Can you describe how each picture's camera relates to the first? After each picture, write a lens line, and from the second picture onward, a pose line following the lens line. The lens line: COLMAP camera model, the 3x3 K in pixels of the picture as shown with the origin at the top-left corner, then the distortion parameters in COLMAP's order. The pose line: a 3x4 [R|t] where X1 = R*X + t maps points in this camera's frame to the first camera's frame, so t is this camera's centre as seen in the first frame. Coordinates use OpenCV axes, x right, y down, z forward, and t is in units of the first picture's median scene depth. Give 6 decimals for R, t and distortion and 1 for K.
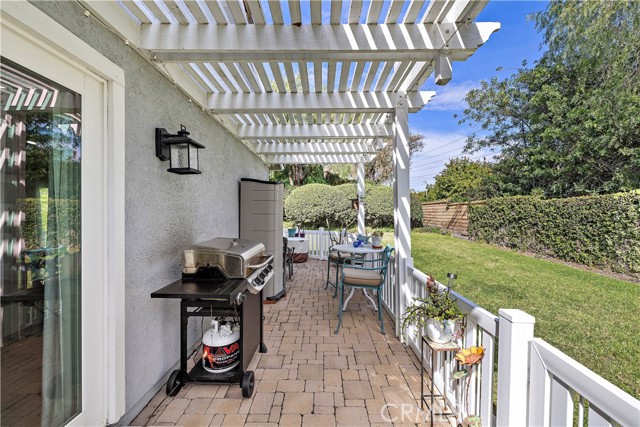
lens RADIAL K [[265.0, 0, 324.9], [0, 265.0, 215.1], [0, 0, 1]] dist [-0.009124, 0.001238]
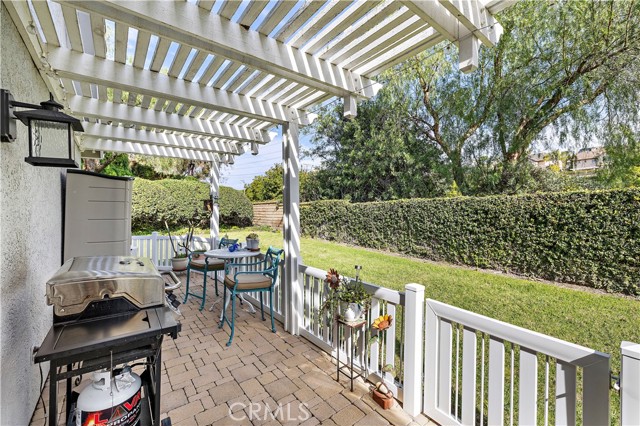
lens RADIAL K [[265.0, 0, 322.9], [0, 265.0, 210.1], [0, 0, 1]] dist [-0.009124, 0.001238]
pose [[0.791296, 0.000067, 0.611434, -0.138907], [0.007696, 0.999920, -0.010069, -0.012248], [-0.611385, 0.012673, 0.791232, 0.021615]]
